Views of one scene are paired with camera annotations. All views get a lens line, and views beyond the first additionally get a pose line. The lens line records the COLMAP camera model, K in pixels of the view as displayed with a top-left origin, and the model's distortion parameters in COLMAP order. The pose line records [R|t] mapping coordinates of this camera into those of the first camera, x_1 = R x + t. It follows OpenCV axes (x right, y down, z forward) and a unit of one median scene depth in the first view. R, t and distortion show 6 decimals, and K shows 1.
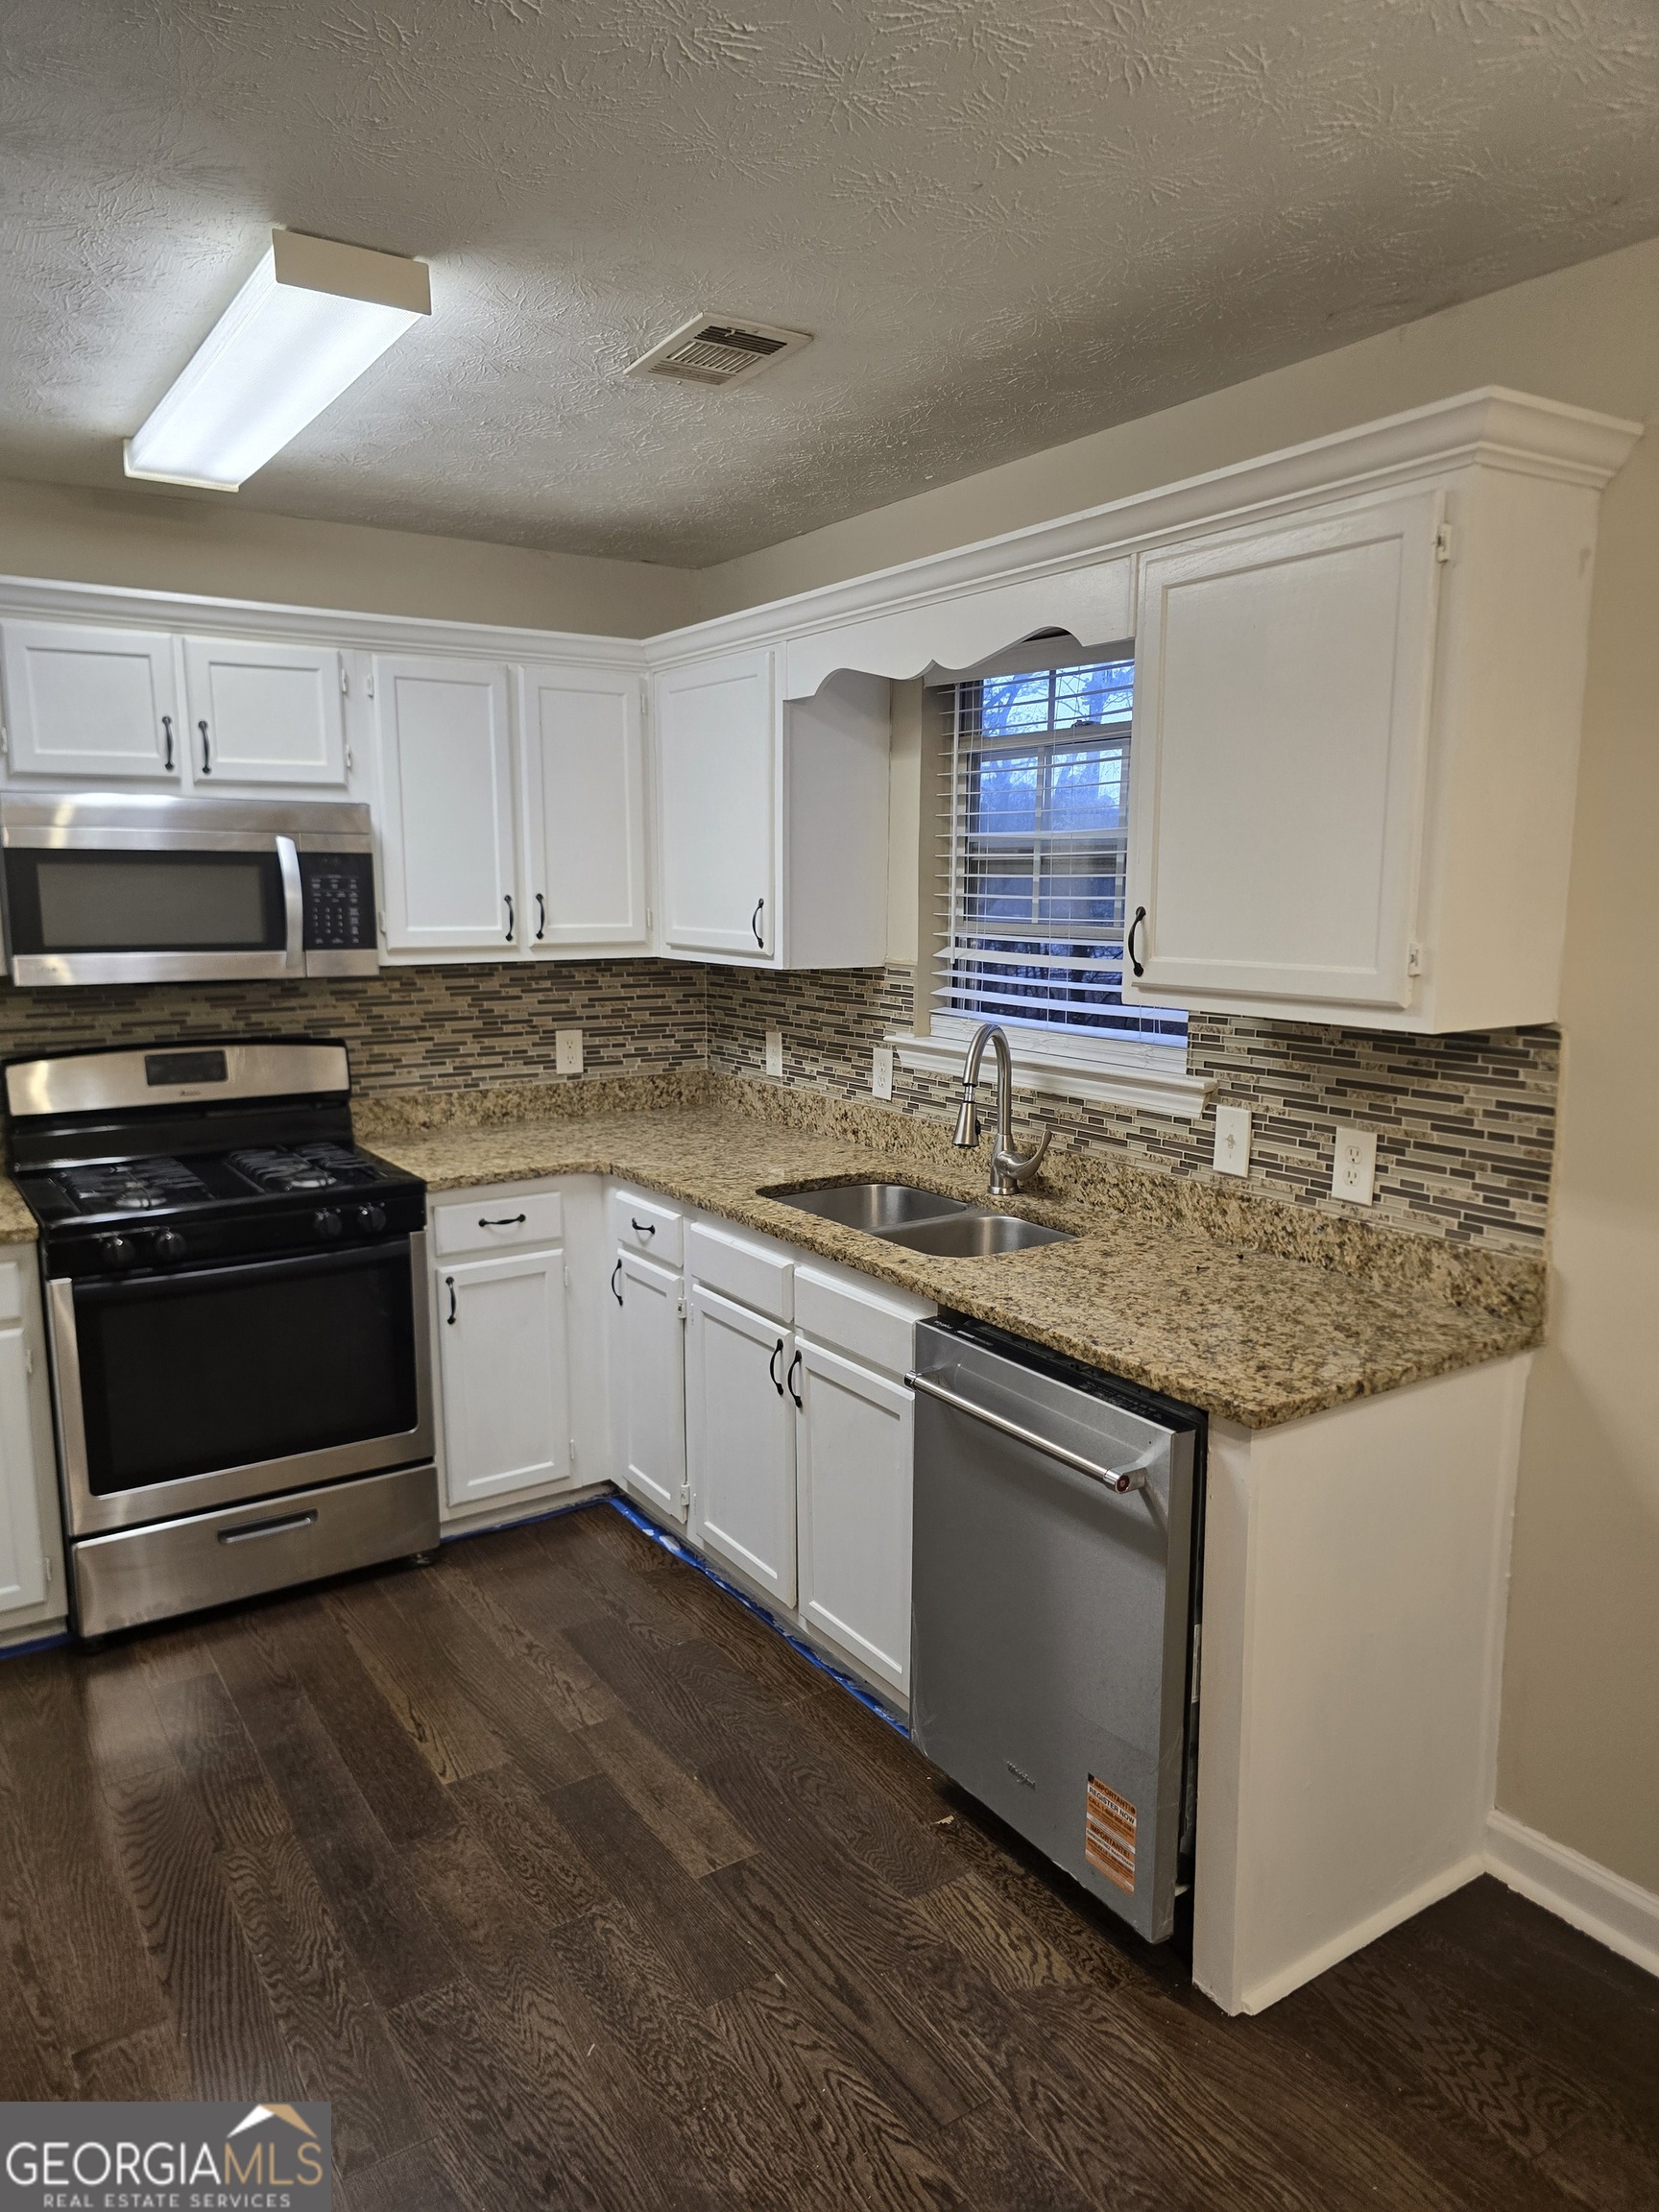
lens RADIAL K [[1497.5, 0, 847.5], [0, 1497.5, 1130.3], [0, 0, 1]] dist [0.043411, -0.028717]
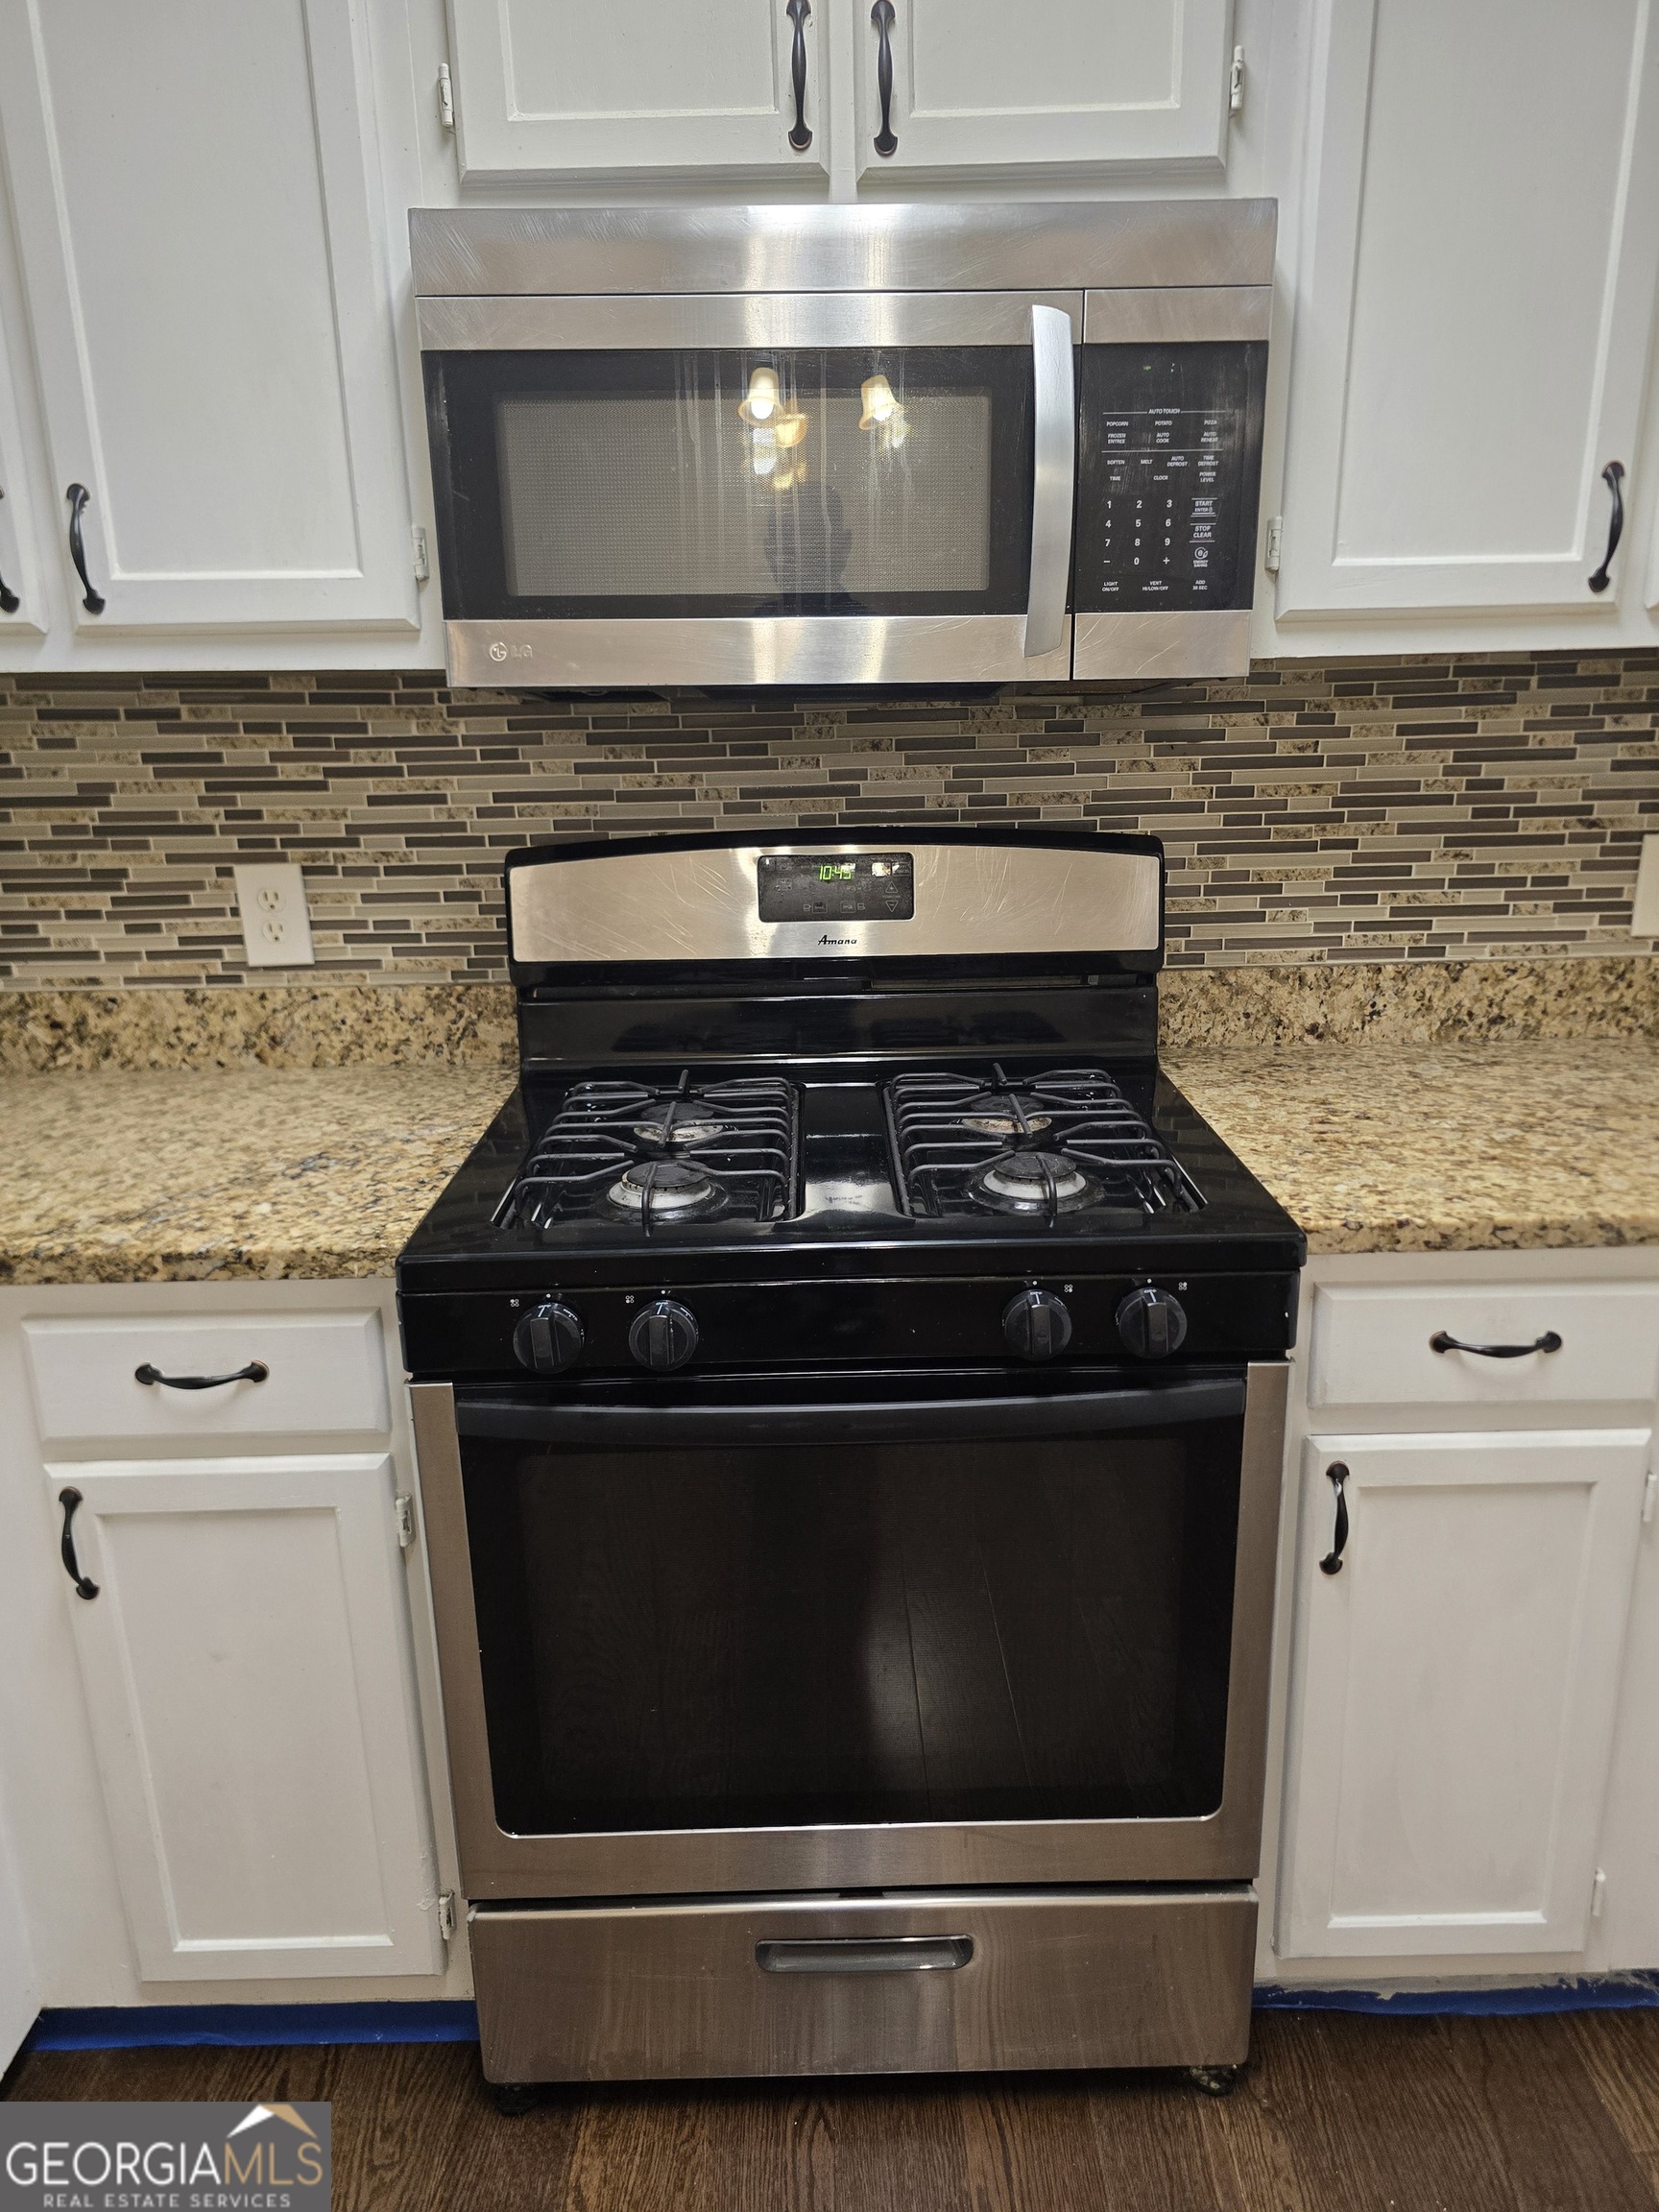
lens RADIAL K [[1497.5, 0, 843.5], [0, 1497.5, 1106.8], [0, 0, 1]] dist [0.043411, -0.028717]
pose [[0.840119, 0.135299, -0.525257, -0.180035], [-0.073382, 0.987838, 0.137083, -0.038617], [0.537415, -0.076621, 0.839830, 0.609702]]
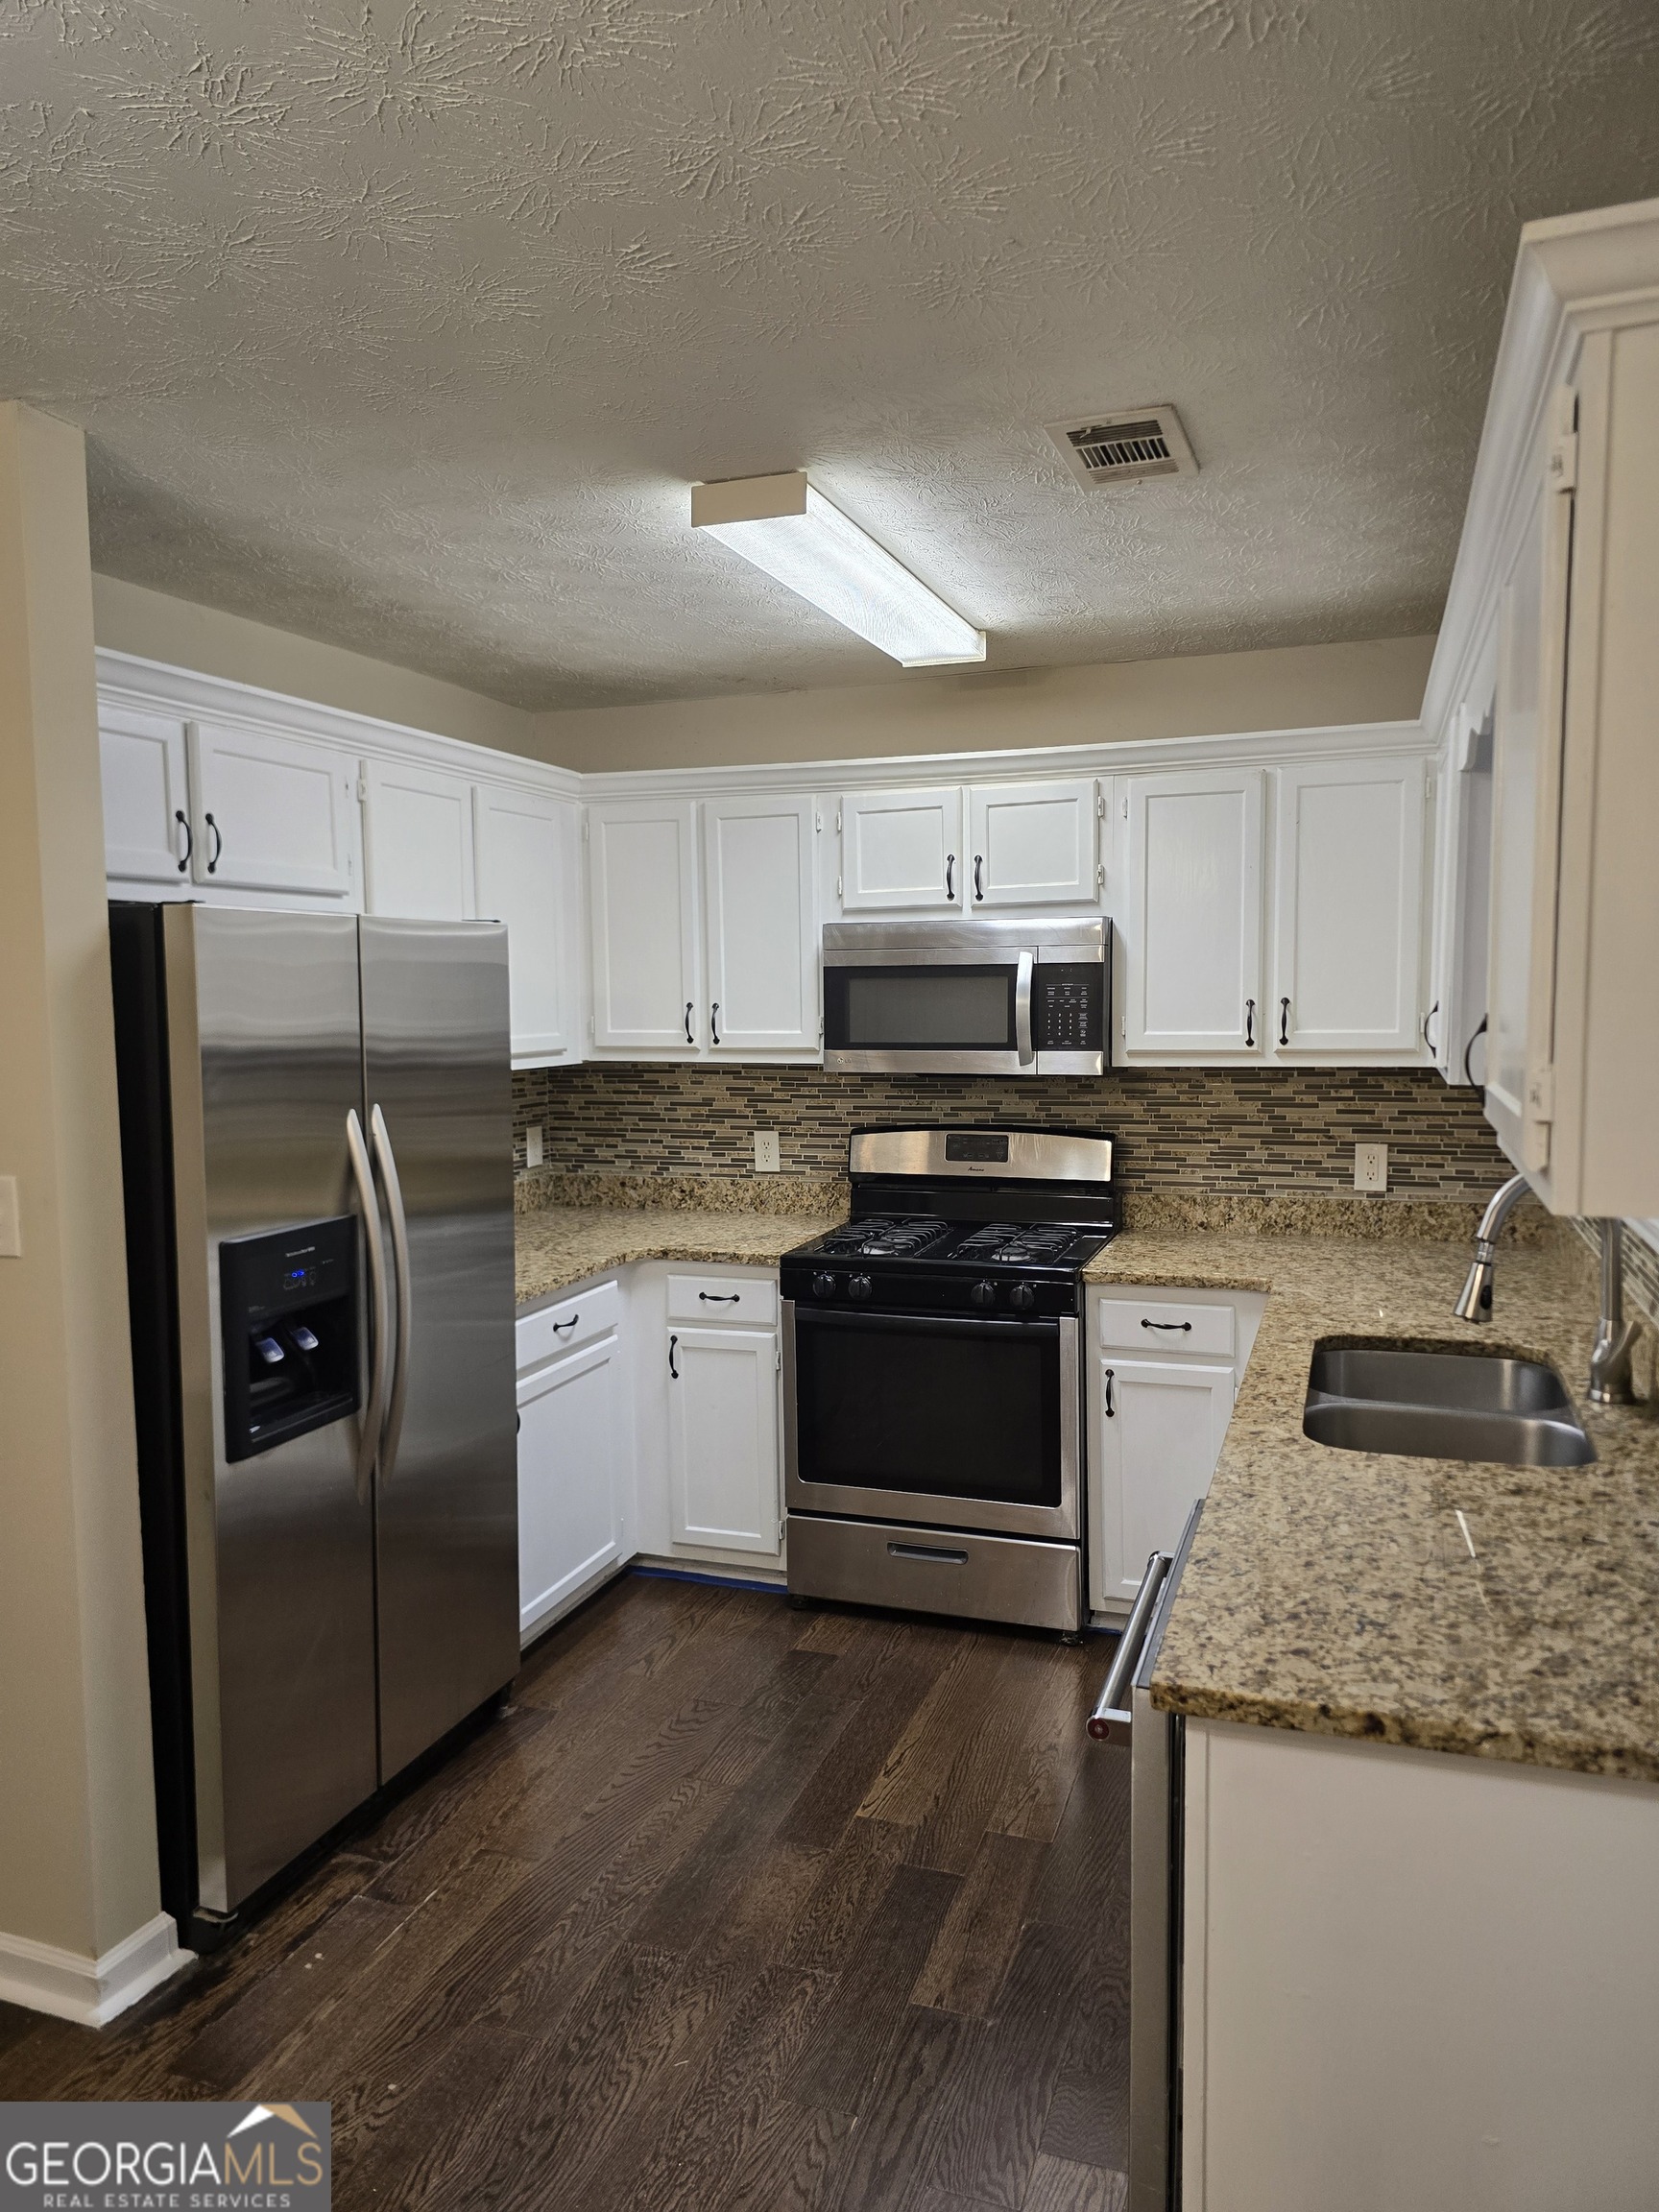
lens RADIAL K [[1497.5, 0, 846.5], [0, 1497.5, 1119.5], [0, 0, 1]] dist [0.043411, -0.028717]
pose [[0.600830, 0.063324, -0.796865, 0.433755], [-0.121362, 0.992528, -0.012633, -0.037387], [0.790110, 0.104299, 0.604026, 0.222551]]
